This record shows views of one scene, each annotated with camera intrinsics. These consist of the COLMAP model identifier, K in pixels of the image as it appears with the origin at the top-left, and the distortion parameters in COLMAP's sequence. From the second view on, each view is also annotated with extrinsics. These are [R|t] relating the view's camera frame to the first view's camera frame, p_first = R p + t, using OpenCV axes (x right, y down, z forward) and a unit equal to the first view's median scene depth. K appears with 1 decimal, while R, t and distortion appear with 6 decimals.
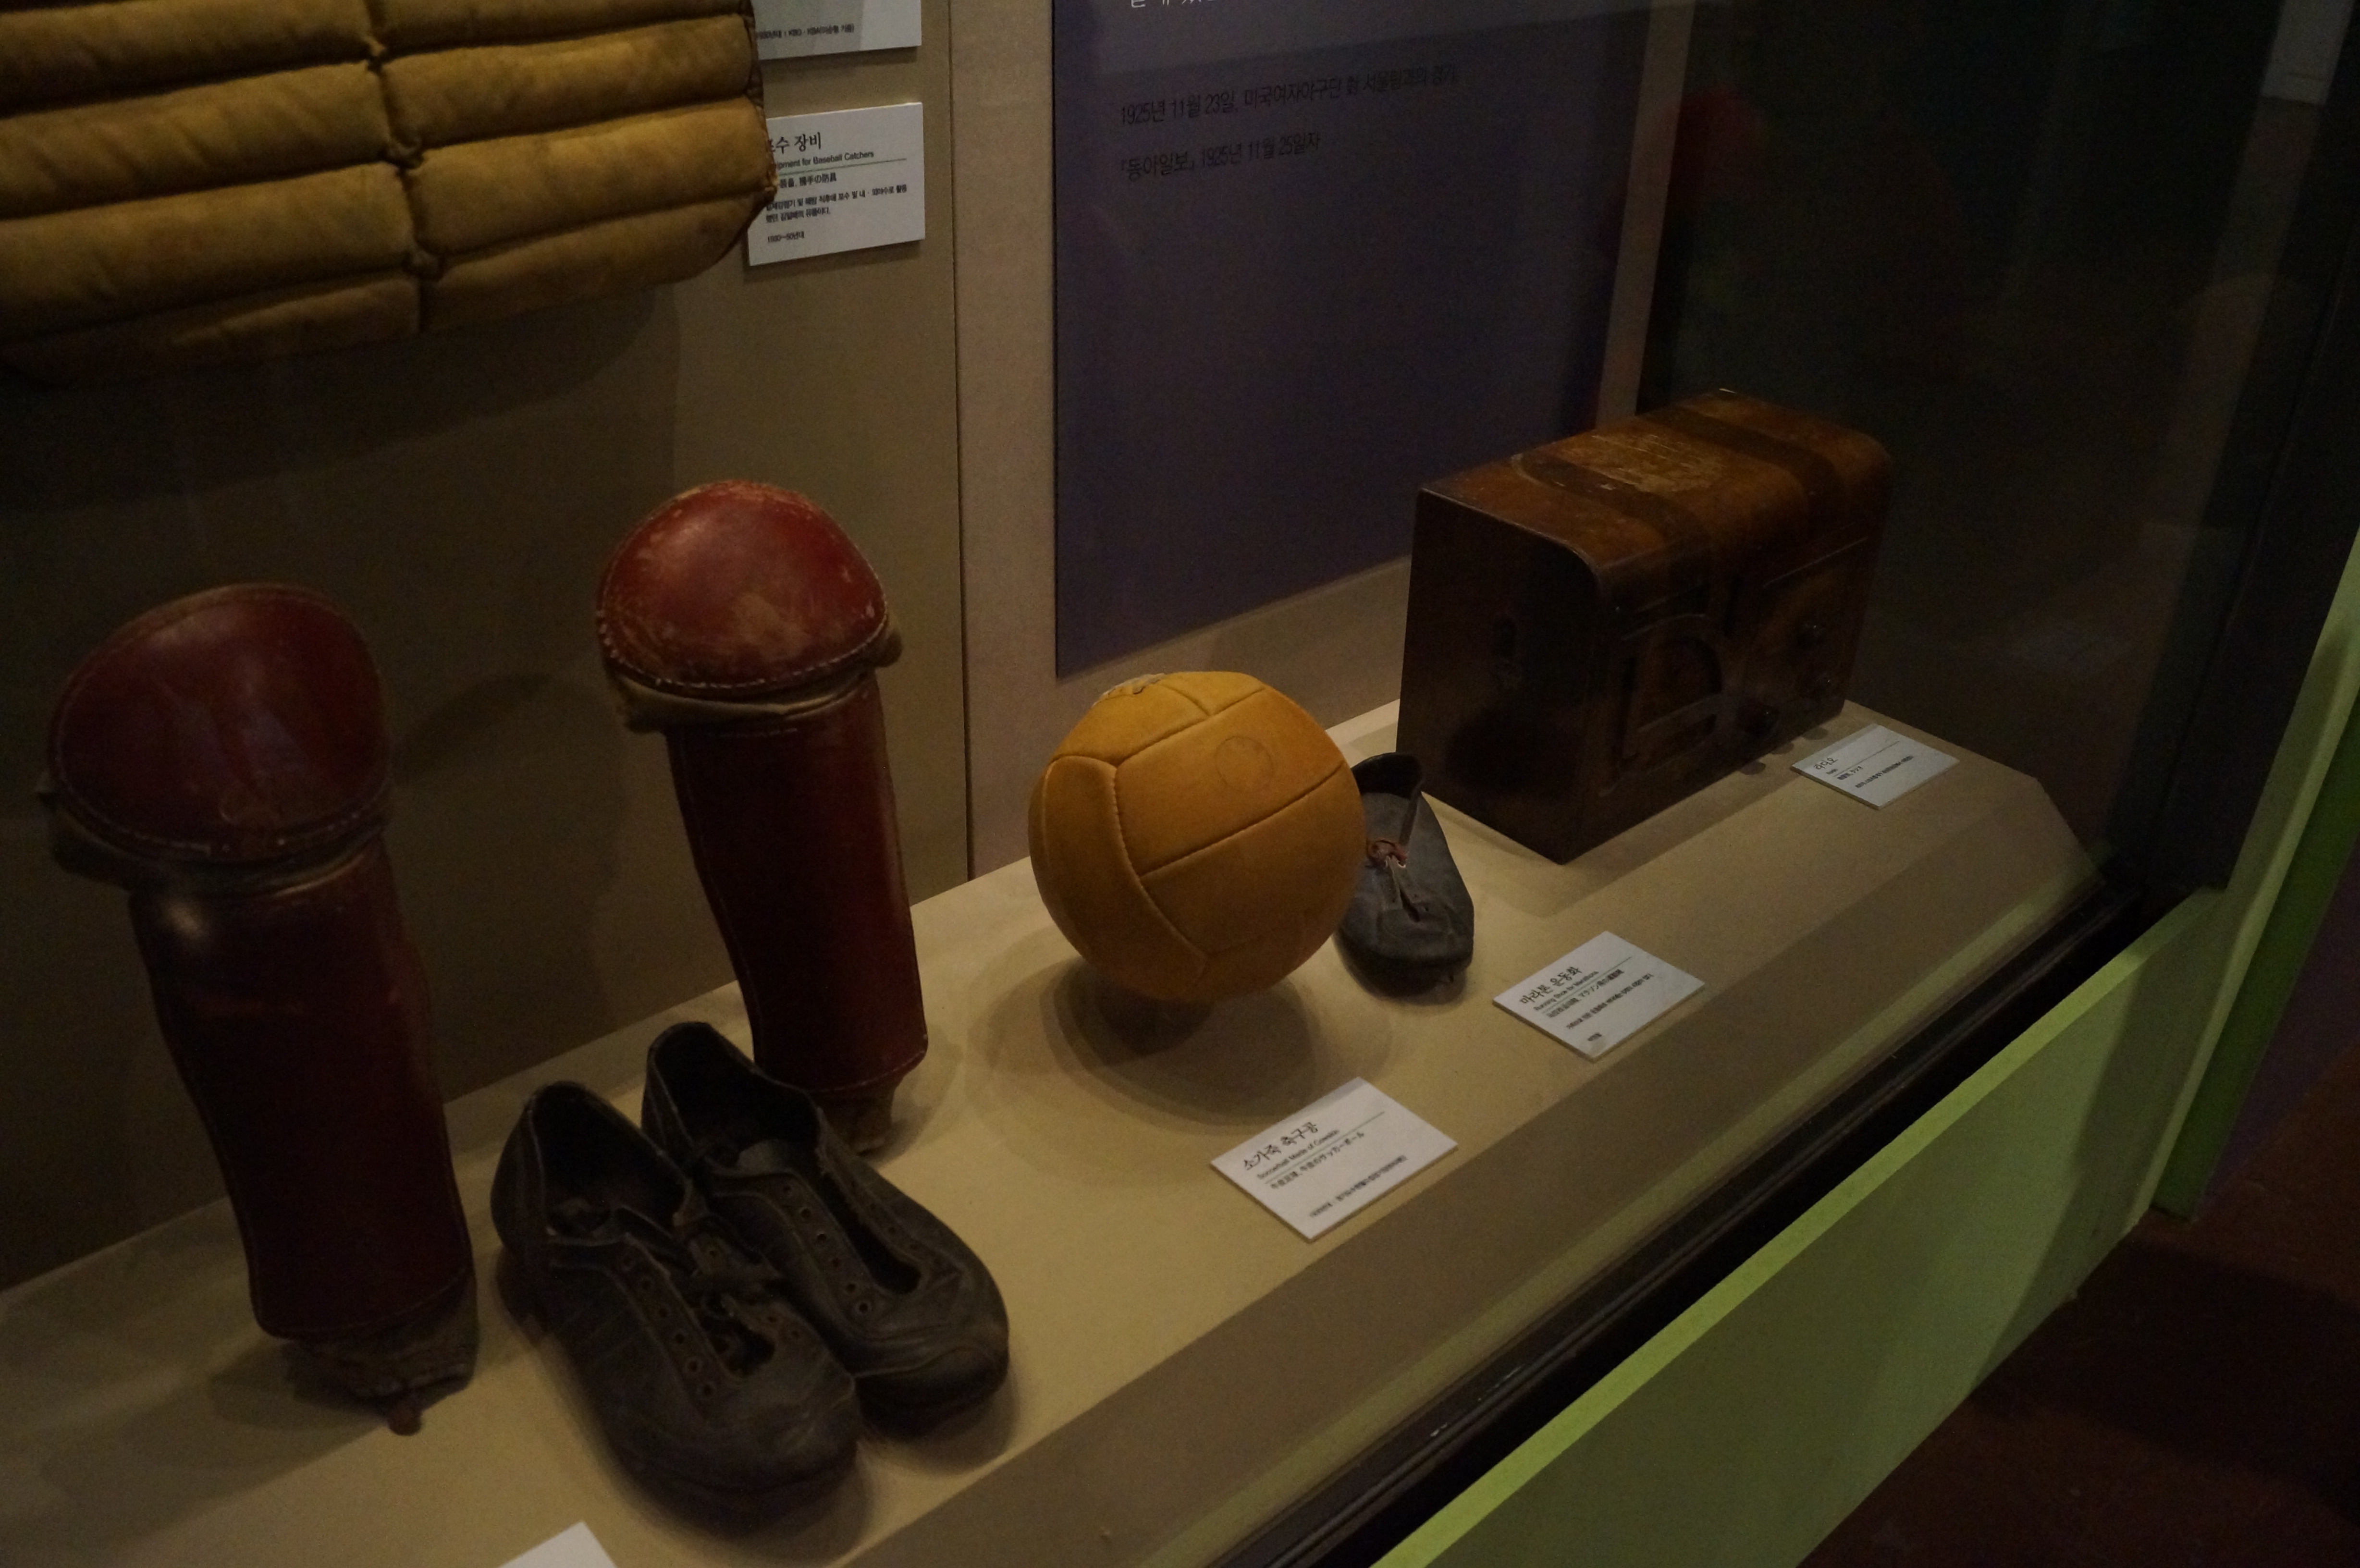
lens RADIAL K [[1836.8, 0, 1180.0], [0, 1836.8, 784.0], [0, 0, 1]] dist [-0.083225, 0.009643]
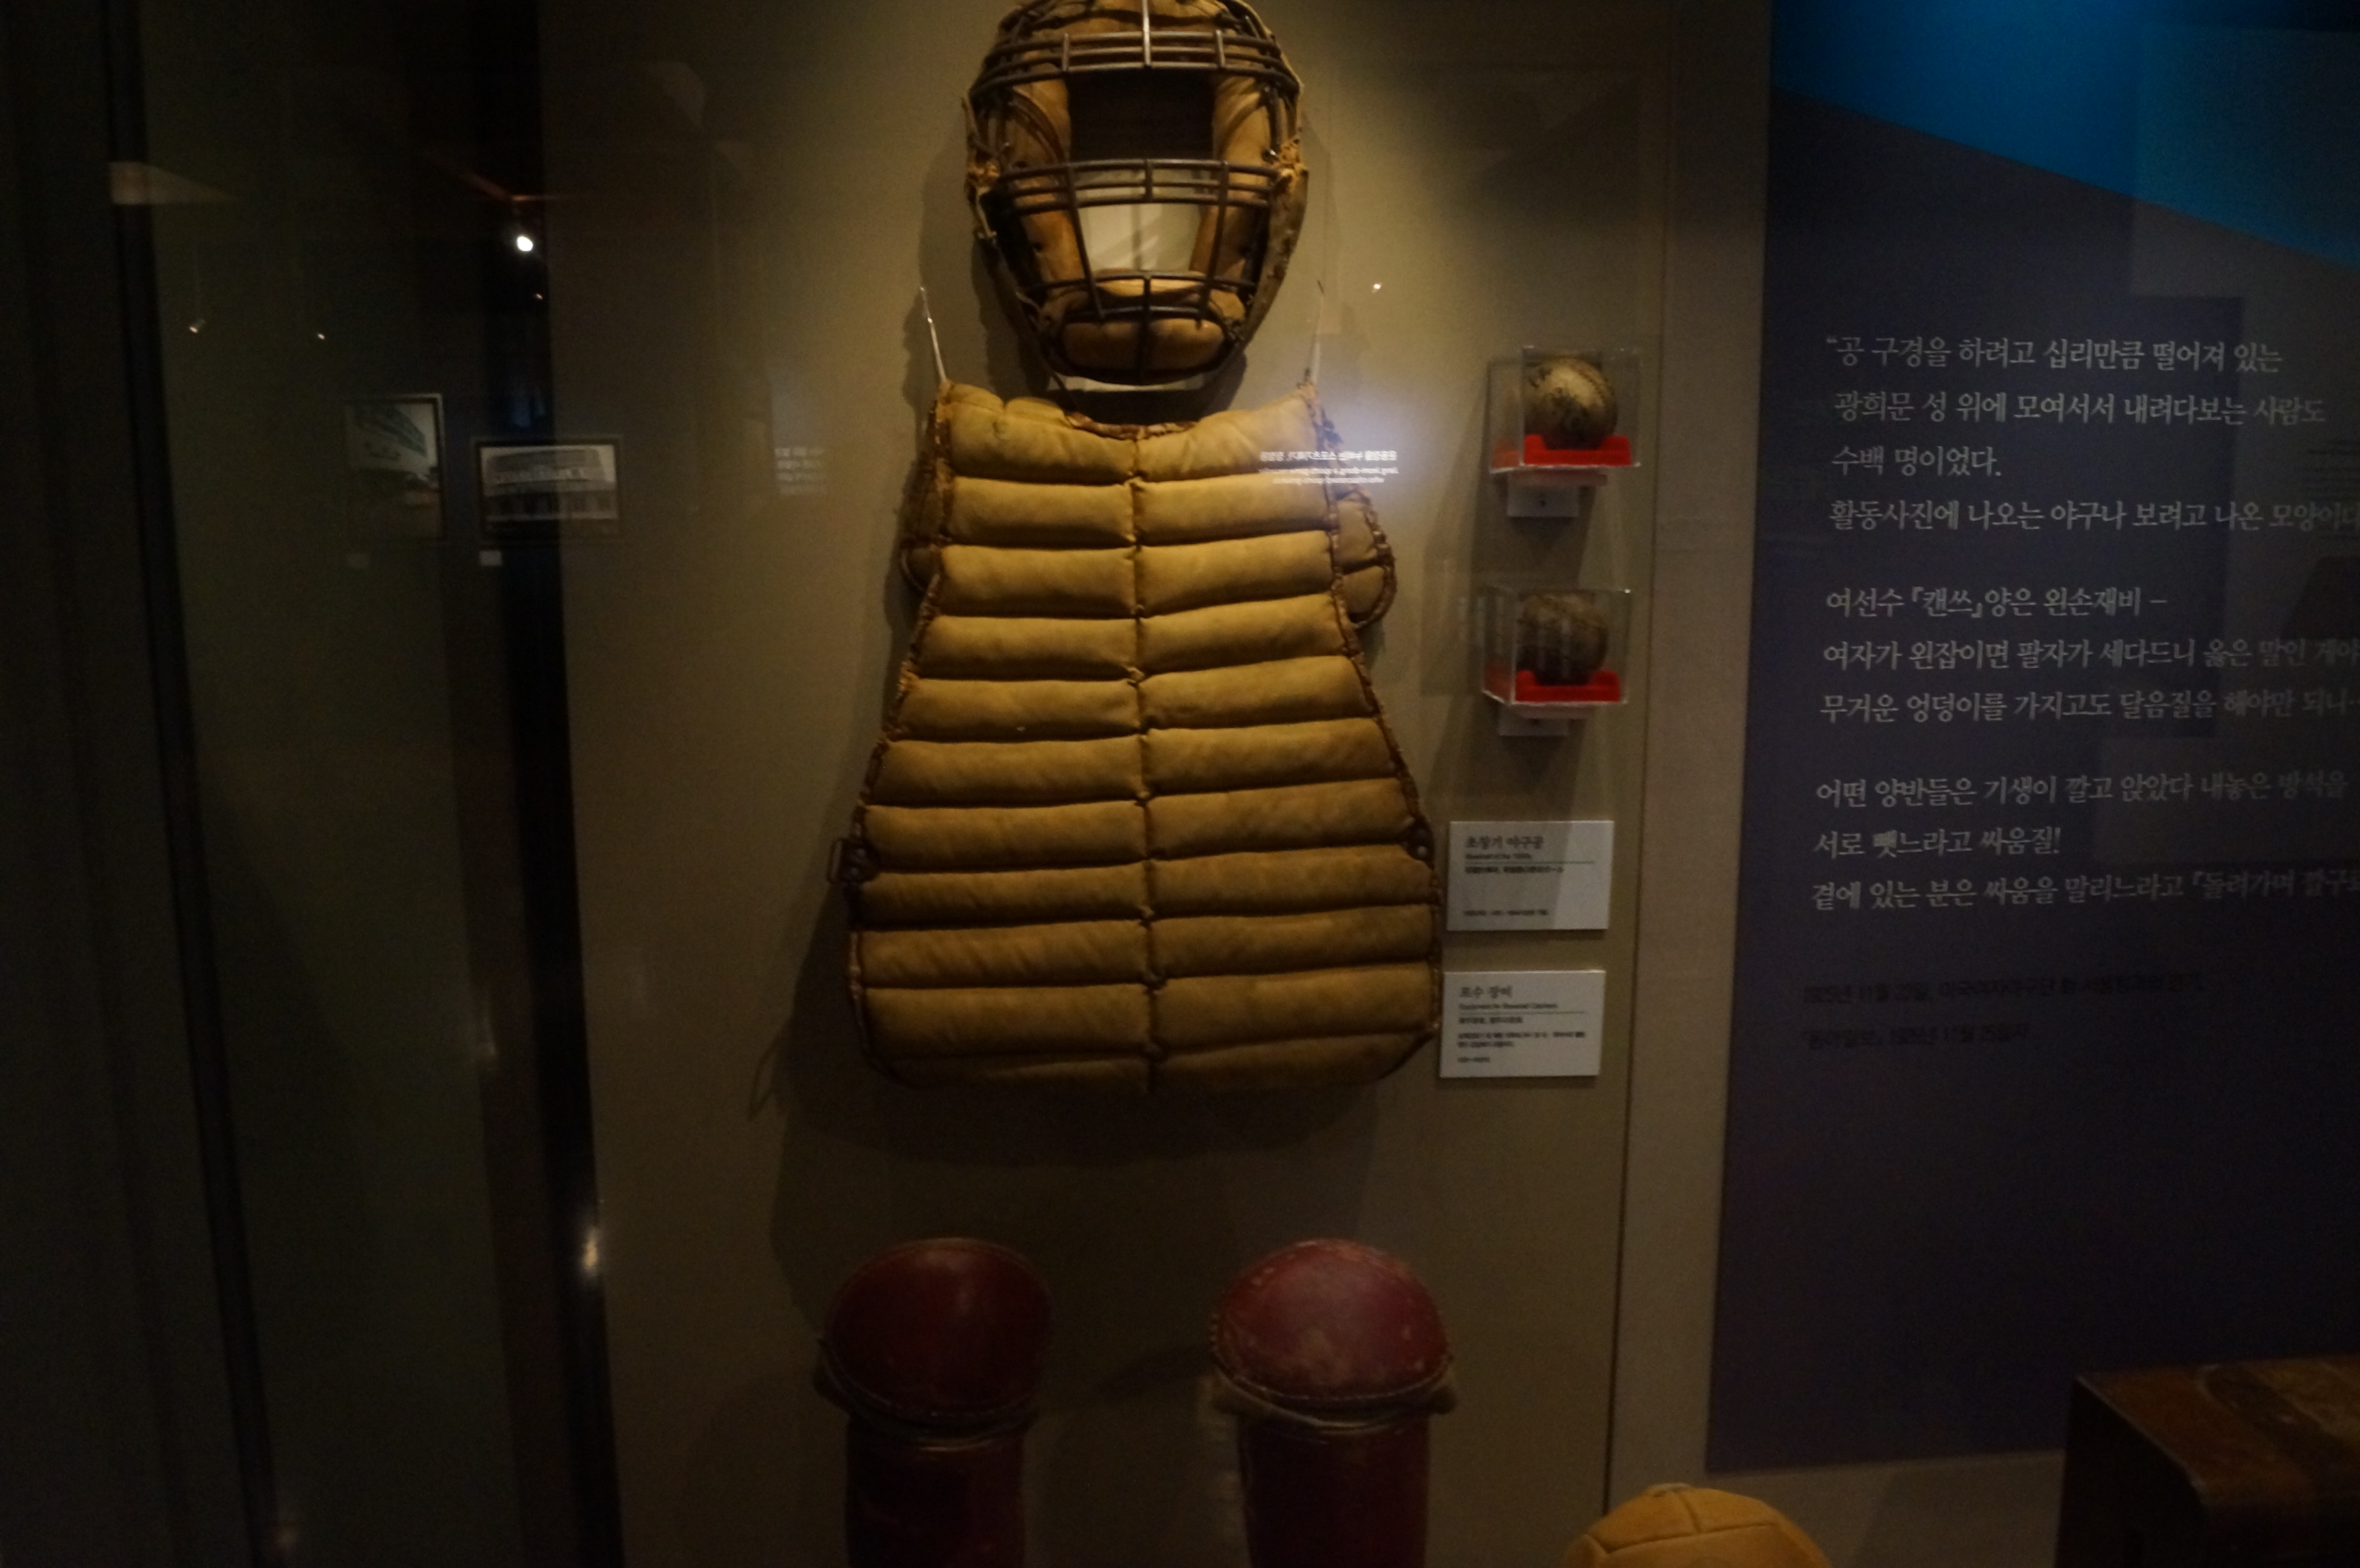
lens RADIAL K [[1843.4, 0, 1182.2], [0, 1843.4, 831.6], [0, 0, 1]] dist [-0.077496, 0.012328]
pose [[0.808034, 0.081945, -0.583409, 0.414763], [-0.279540, 0.925032, -0.257241, -0.067506], [0.518593, 0.370946, 0.770364, -0.191778]]
